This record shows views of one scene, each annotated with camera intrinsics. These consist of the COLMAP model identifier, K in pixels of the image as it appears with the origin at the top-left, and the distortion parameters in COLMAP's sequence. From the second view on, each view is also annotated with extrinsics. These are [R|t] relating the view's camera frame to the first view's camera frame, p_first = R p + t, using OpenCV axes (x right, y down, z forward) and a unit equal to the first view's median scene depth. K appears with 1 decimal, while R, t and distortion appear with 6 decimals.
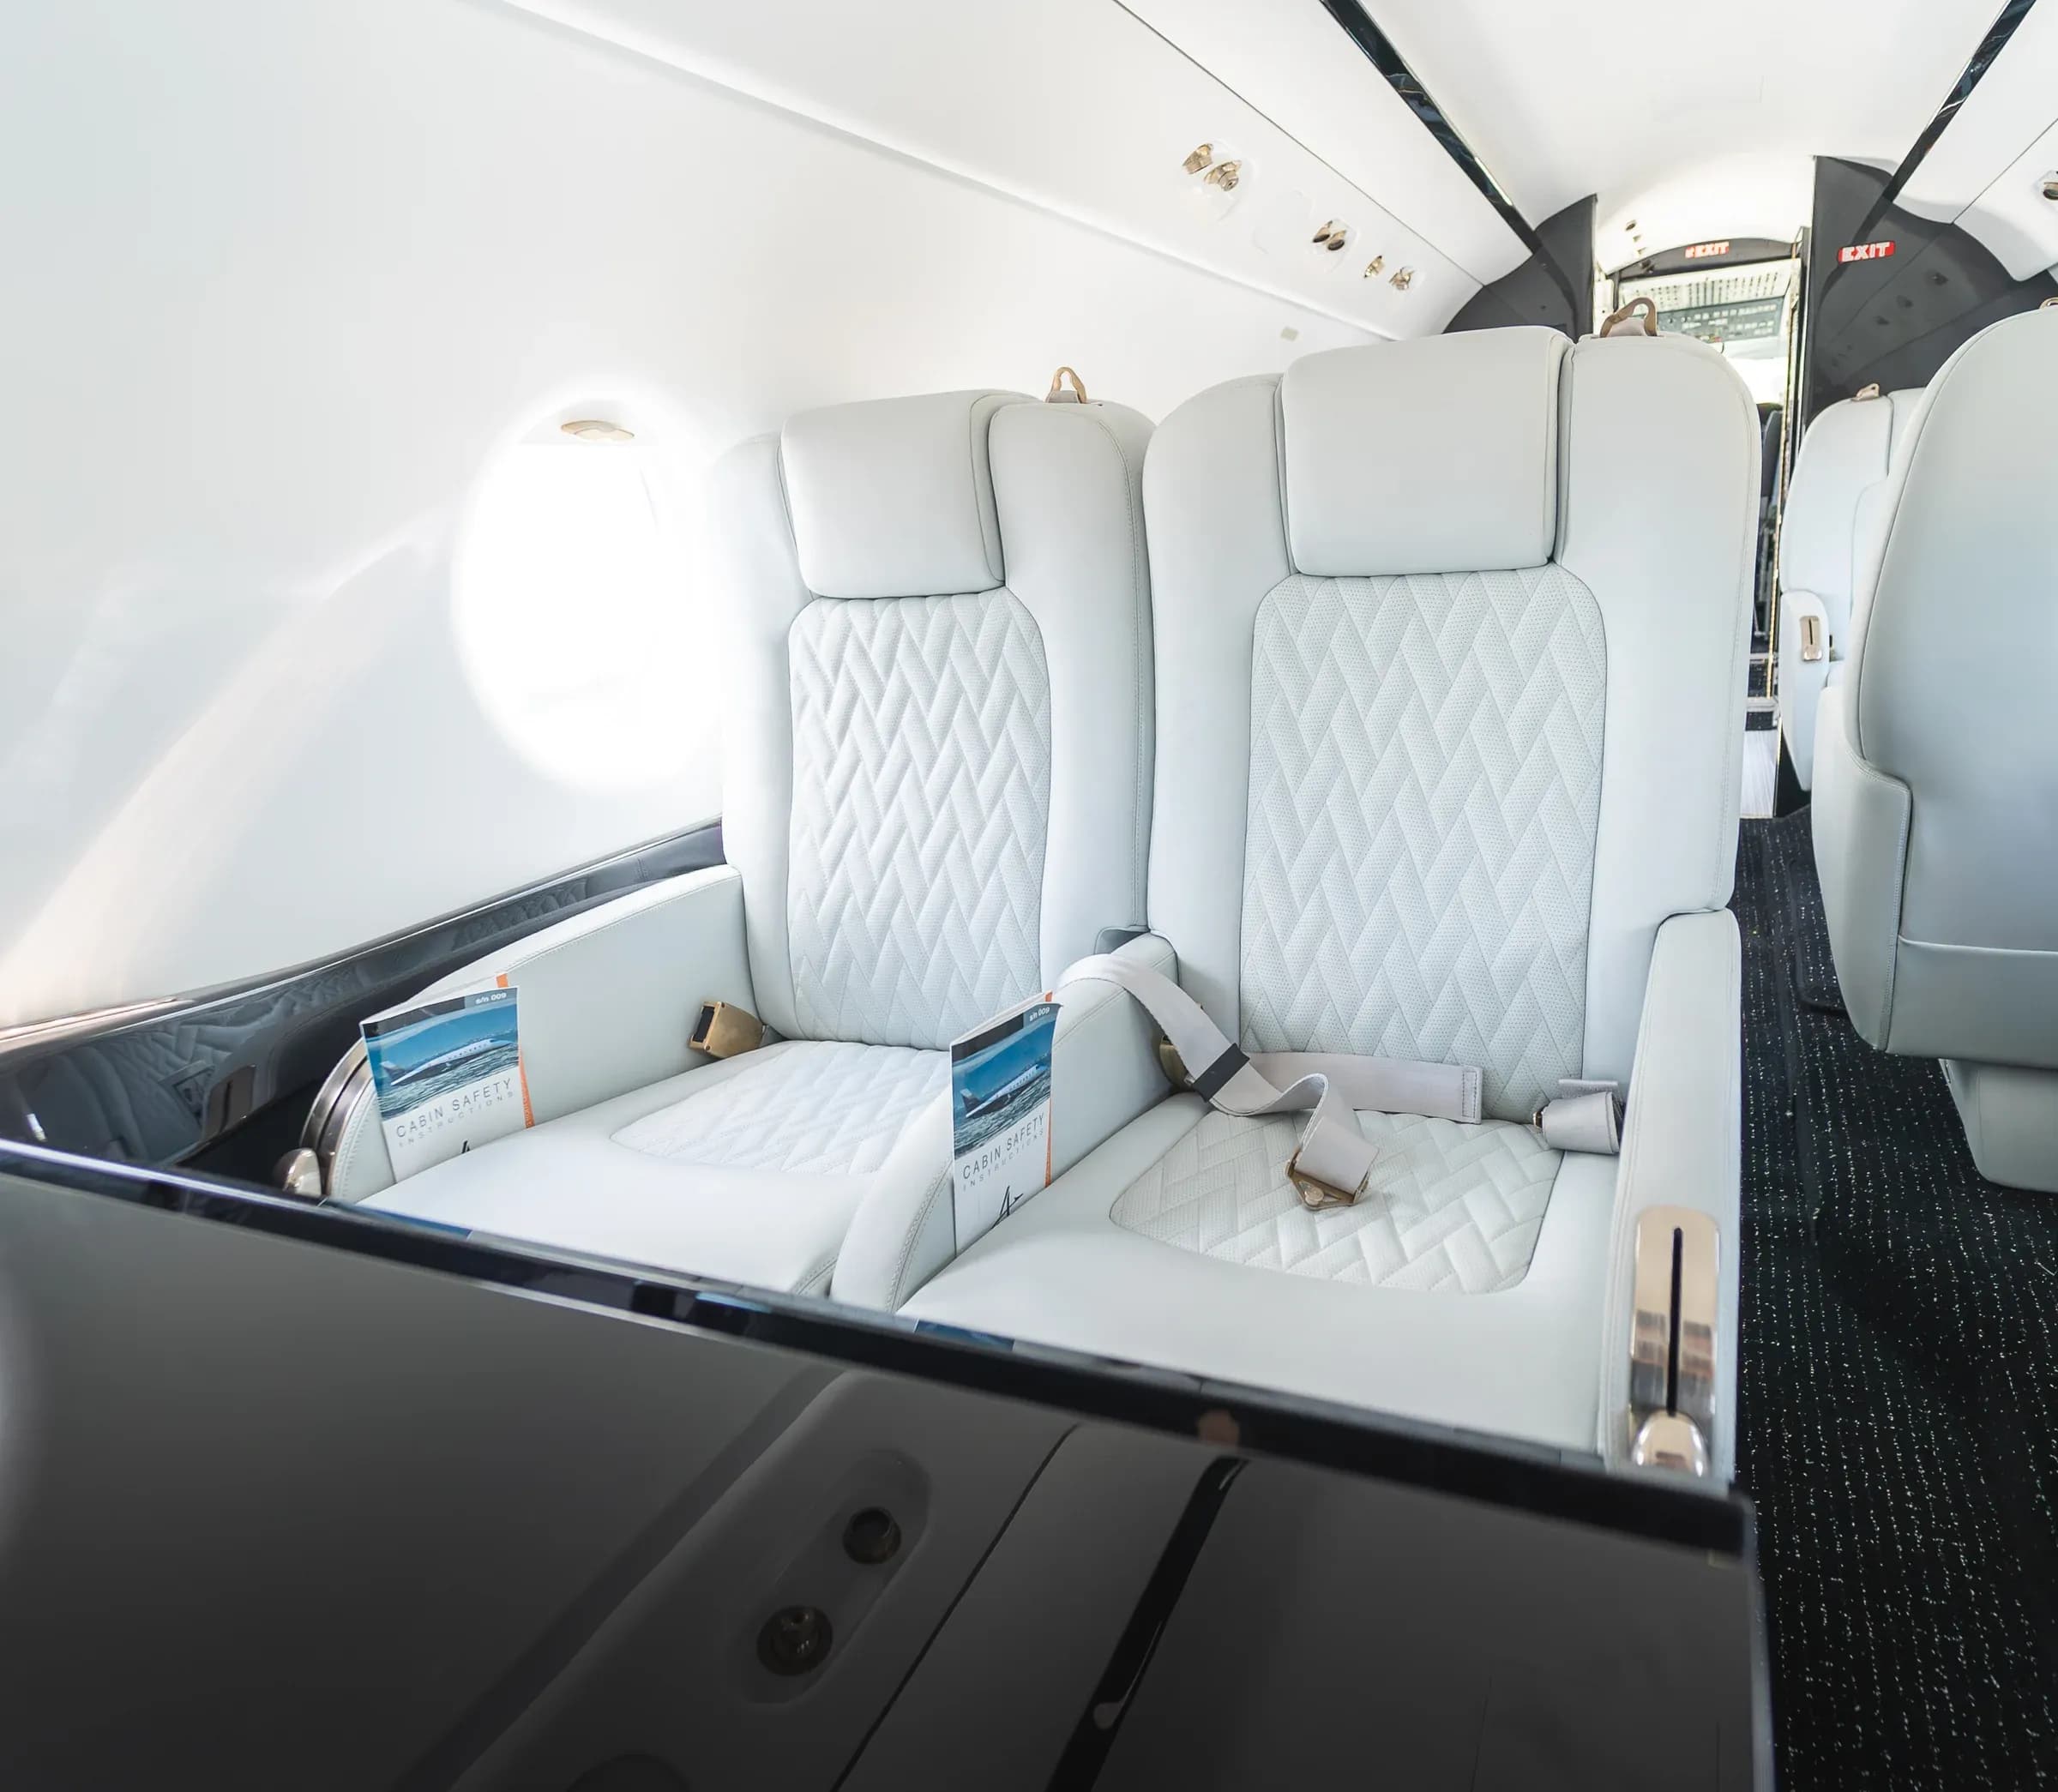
lens RADIAL K [[1403.4, 0, 1036.8], [0, 1403.4, 899.8], [0, 0, 1]] dist [-0.008583, -0.003533]
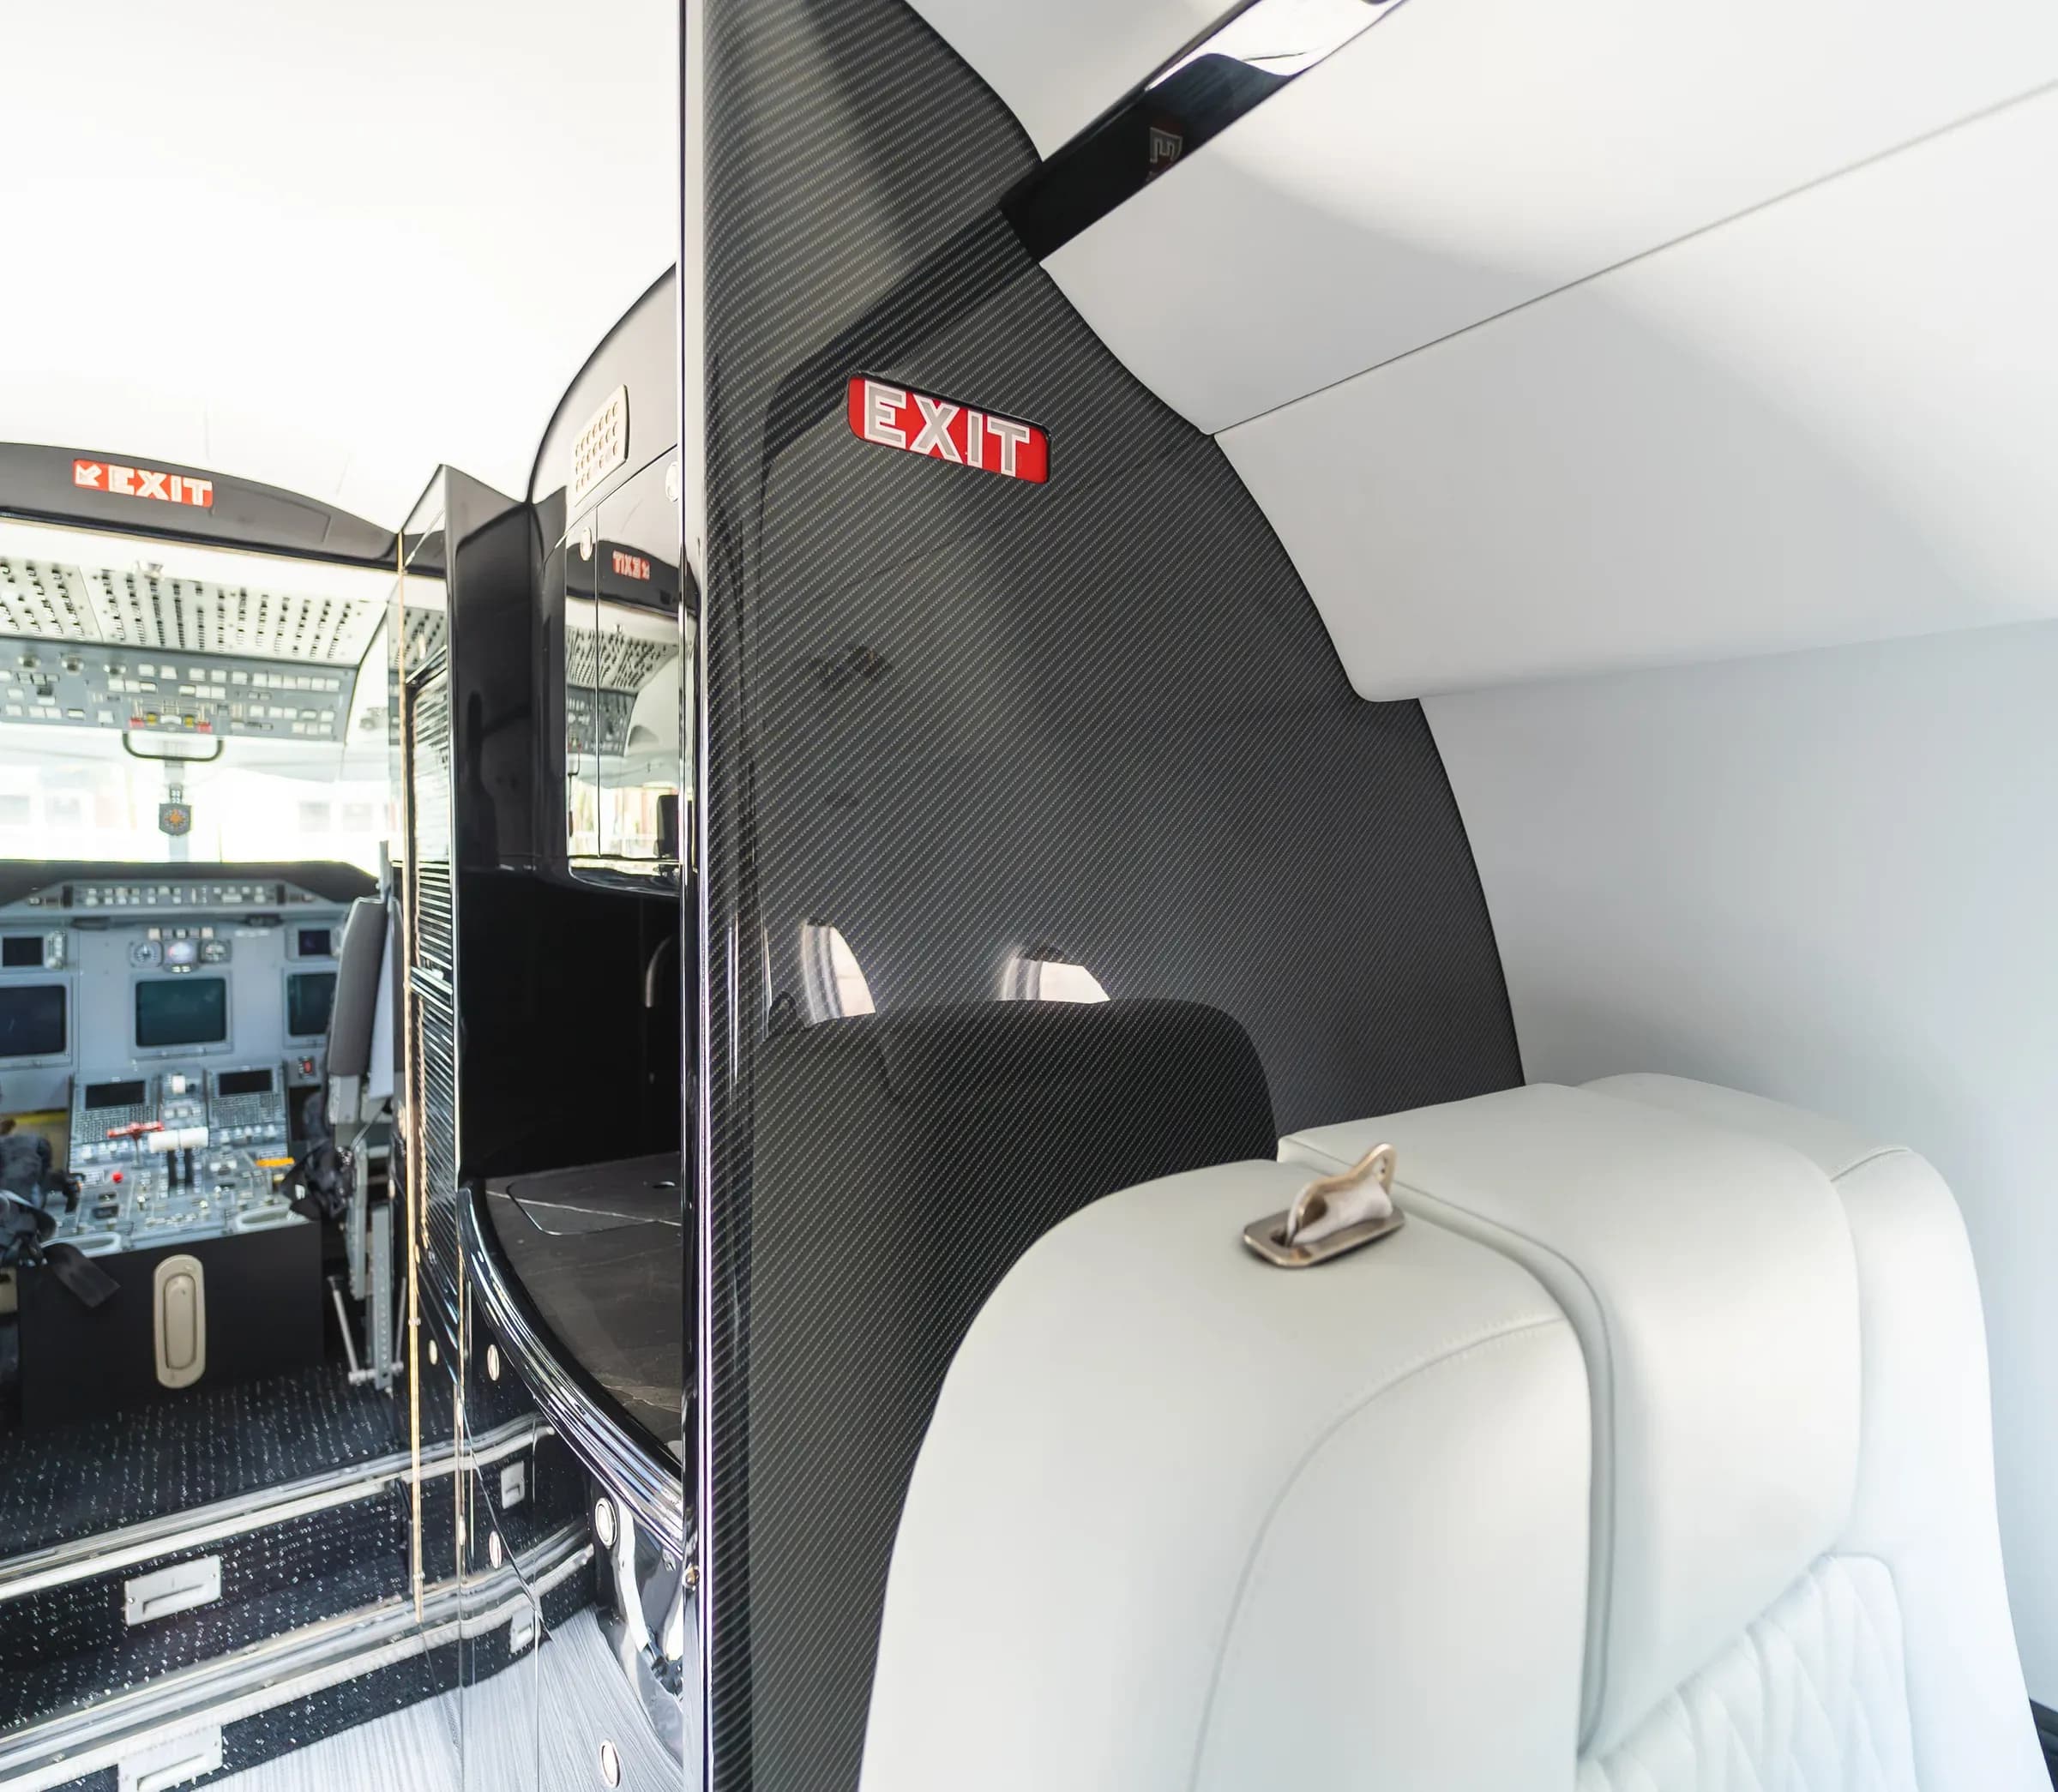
lens RADIAL K [[1045.5, 0, 1089.1], [0, 1045.5, 886.4], [0, 0, 1]] dist [-0.004531, -0.002952]
pose [[0.427693, 0.047123, 0.902695, 0.313658], [0.195015, 0.970312, -0.143049, -0.251255], [-0.882637, 0.237220, 0.405806, 0.633874]]
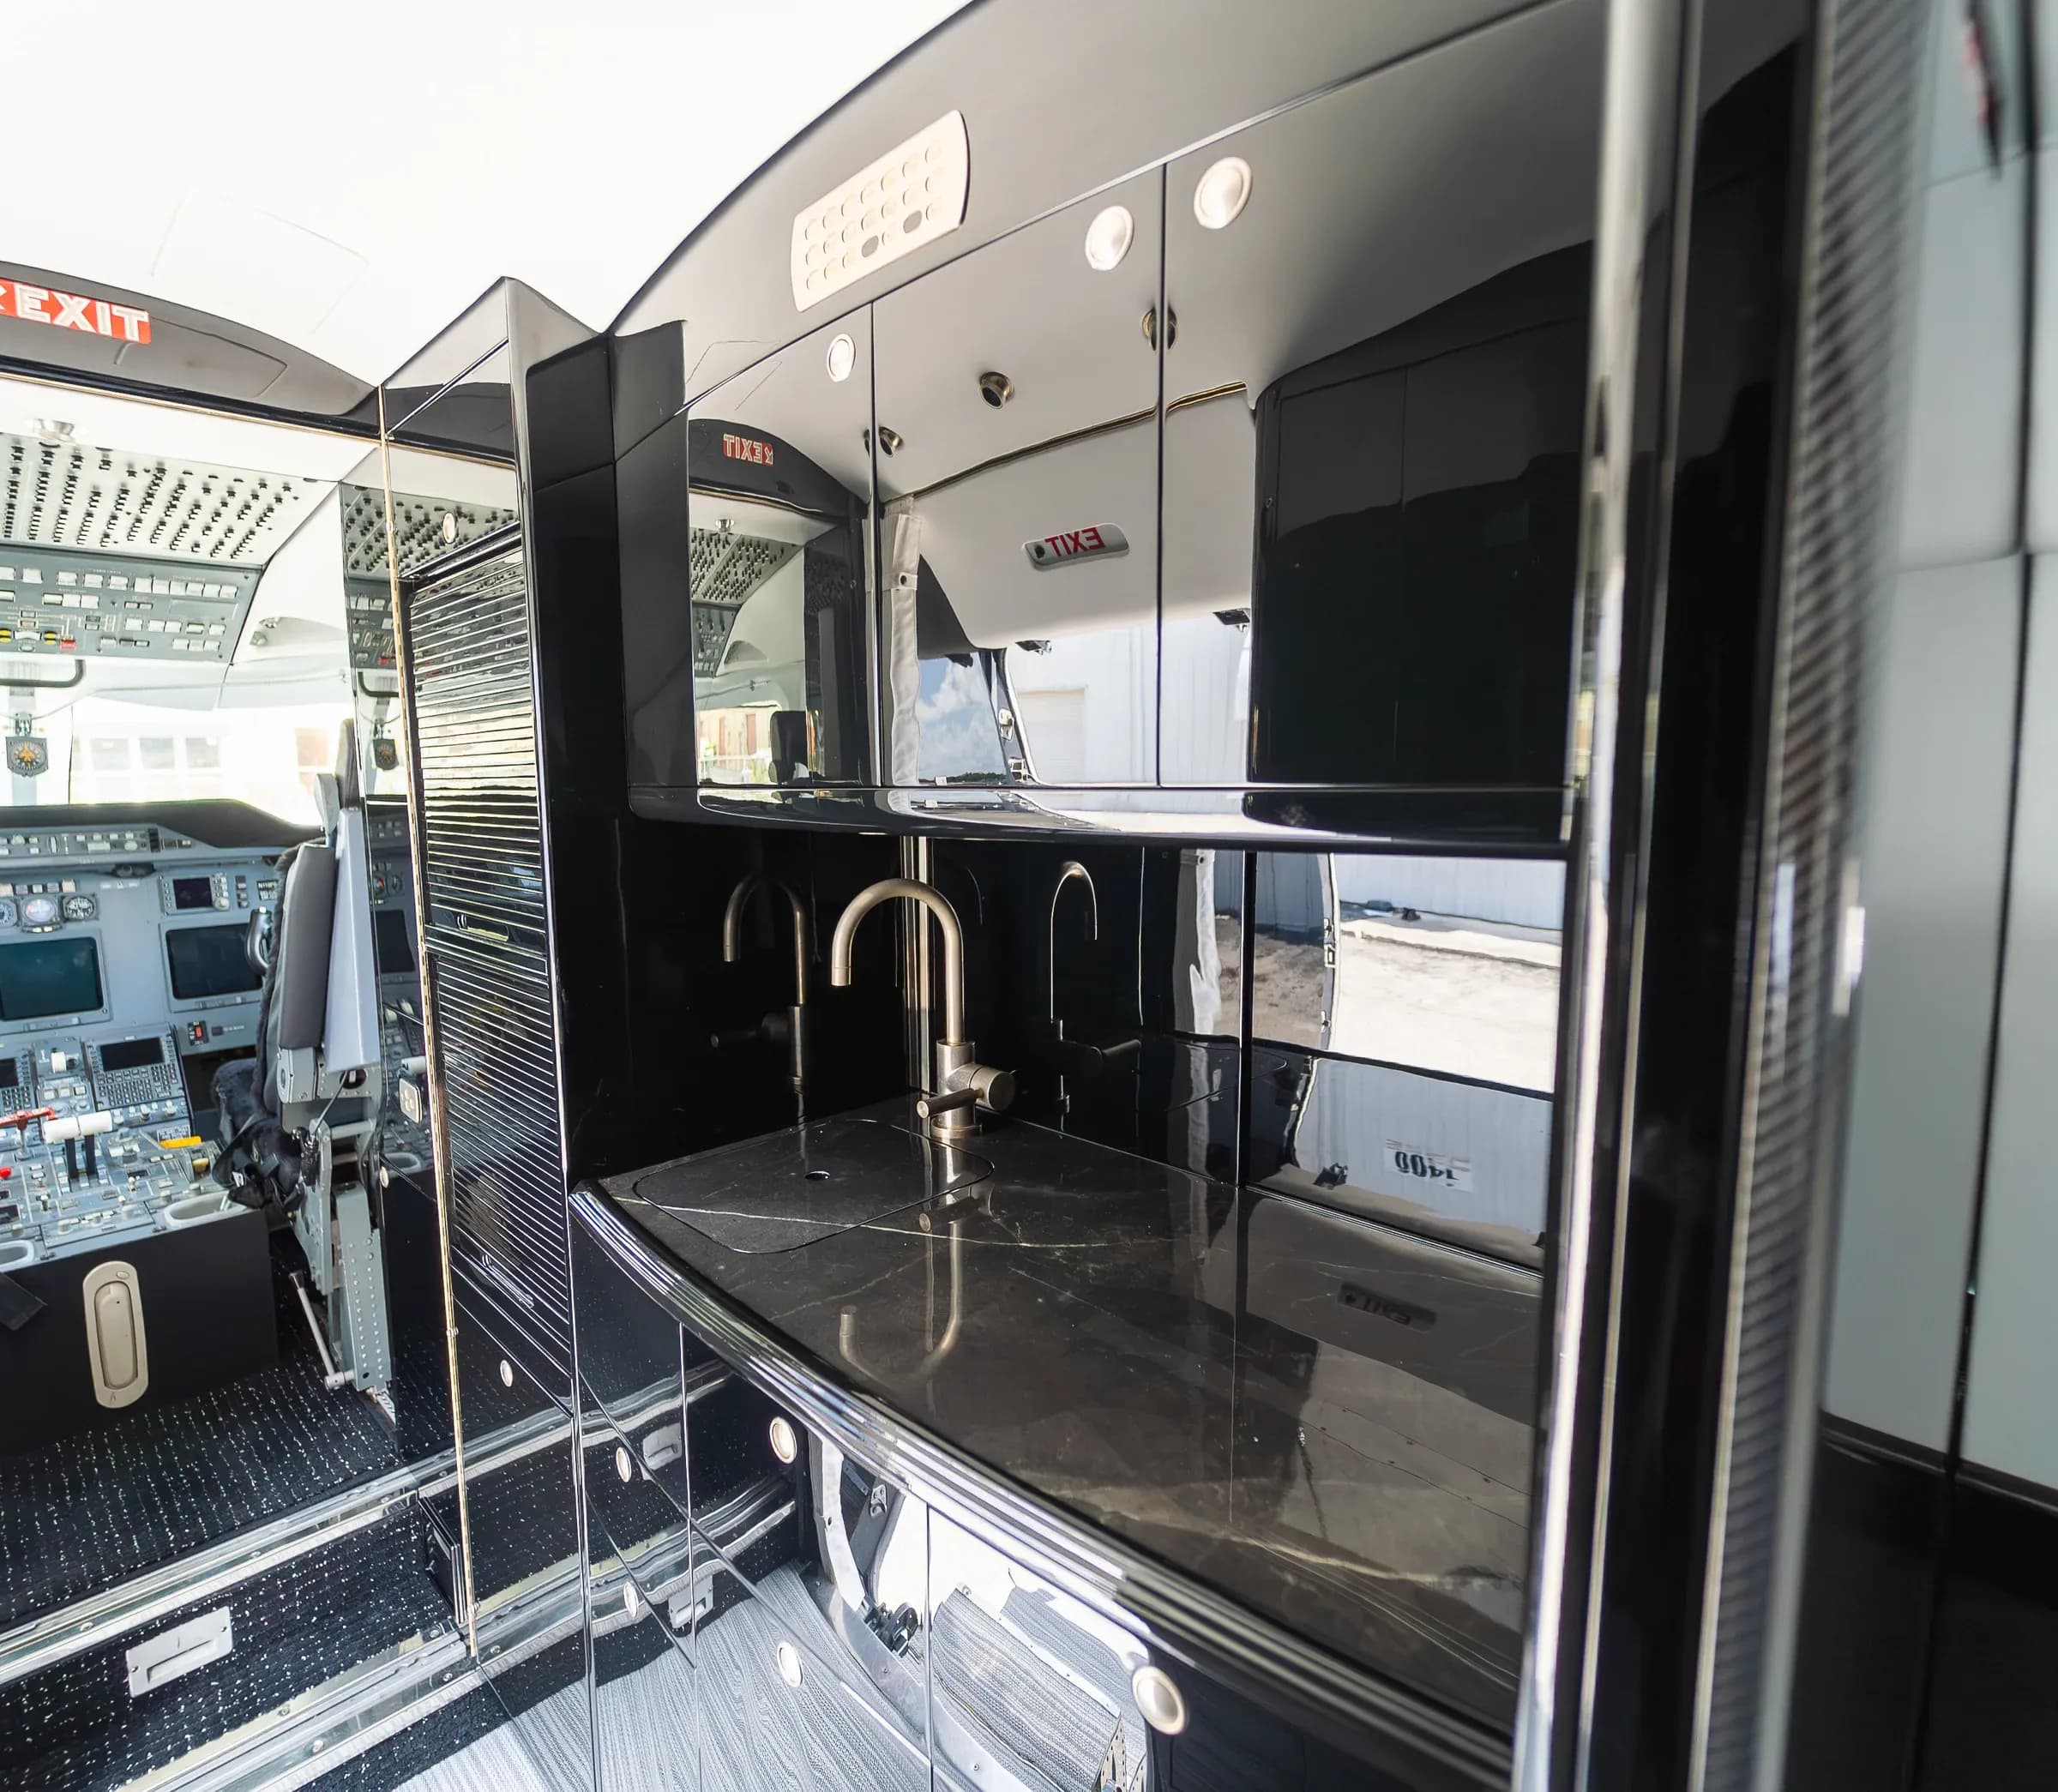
lens RADIAL K [[1045.5, 0, 1034.4], [0, 1045.5, 881.9], [0, 0, 1]] dist [-0.004531, -0.002952]
pose [[0.346055, -0.033270, 0.937624, 0.317114], [0.232750, 0.971175, -0.051442, -0.268805], [-0.908886, 0.236033, 0.343824, 0.697103]]
